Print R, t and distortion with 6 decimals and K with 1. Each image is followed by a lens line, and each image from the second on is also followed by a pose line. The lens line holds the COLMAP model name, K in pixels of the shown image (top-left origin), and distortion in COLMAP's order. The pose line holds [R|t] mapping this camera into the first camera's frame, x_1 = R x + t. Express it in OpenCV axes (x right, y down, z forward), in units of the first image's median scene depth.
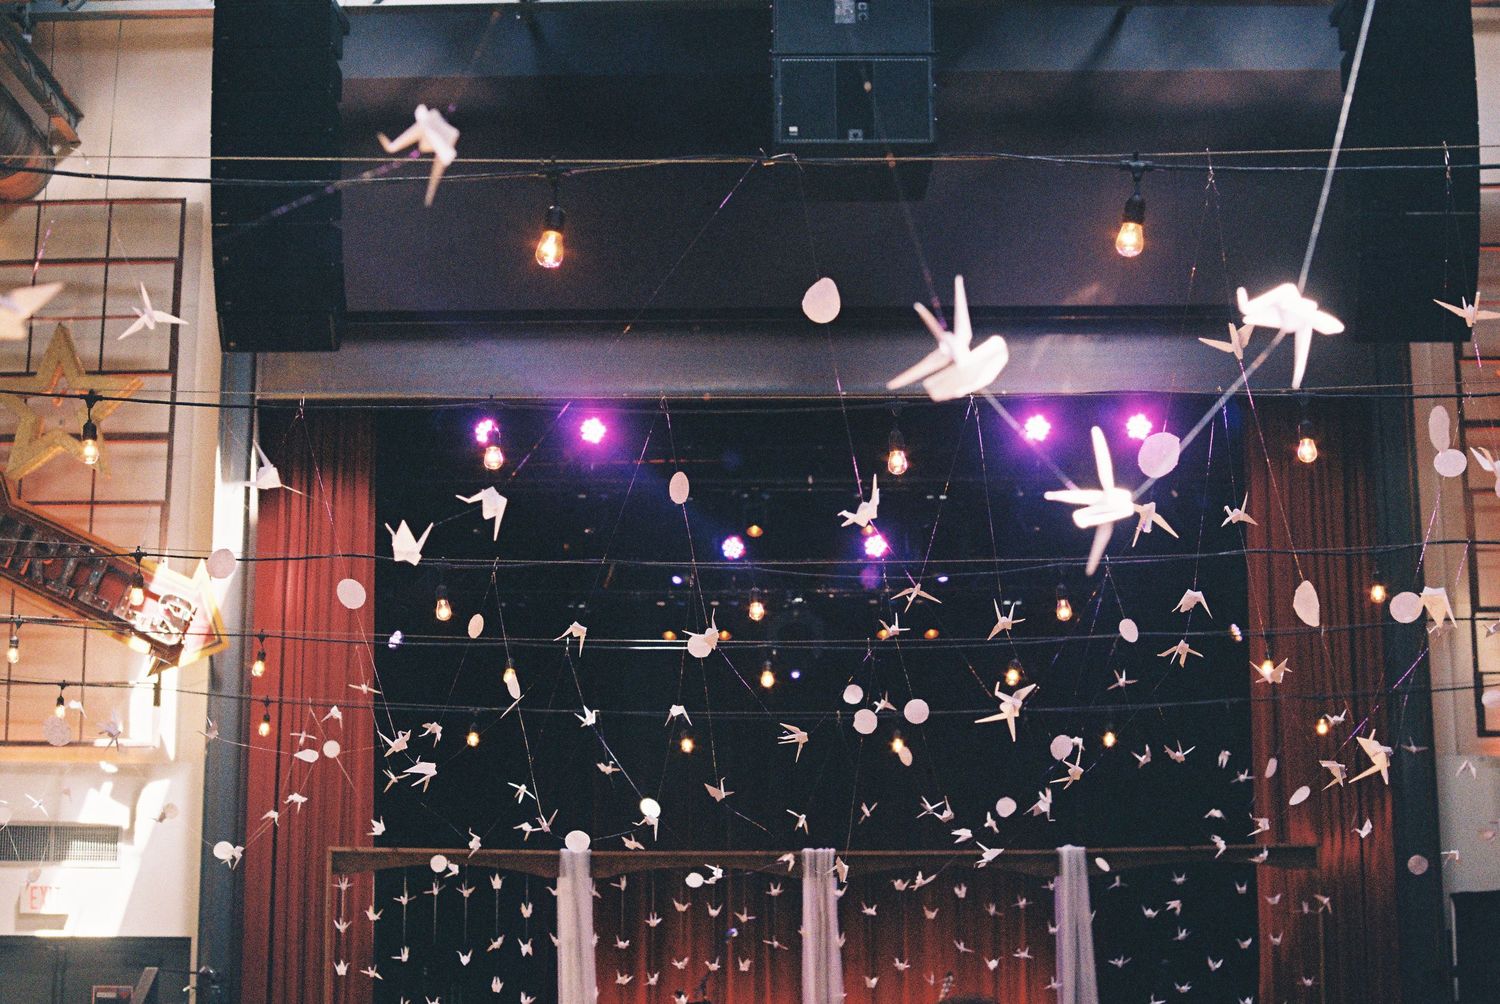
lens RADIAL K [[2453.1, 0, 747.4], [0, 2453.1, 504.8], [0, 0, 1]] dist [-0.078635, 0.000000]
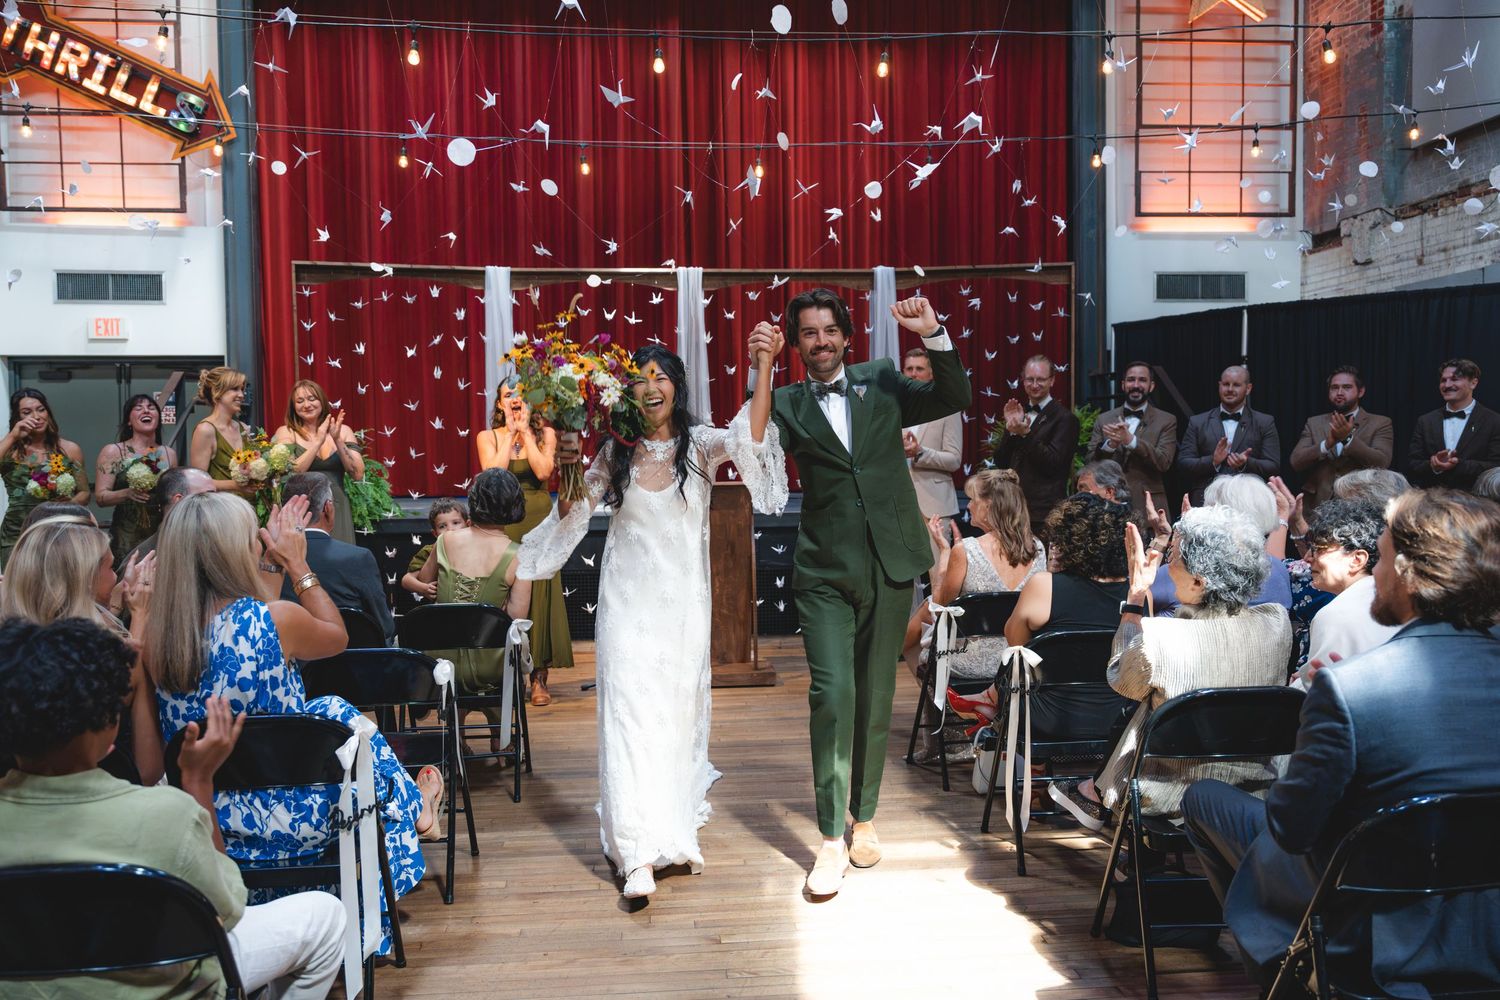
lens RADIAL K [[1290.9, 0, 752.3], [0, 1290.9, 492.4], [0, 0, 1]] dist [-0.004083, 0.009423]
pose [[0.995050, -0.014356, 0.098329, -0.006803], [-0.010376, 0.969089, 0.246491, 0.088908], [-0.098828, -0.246292, 0.964144, 0.318442]]
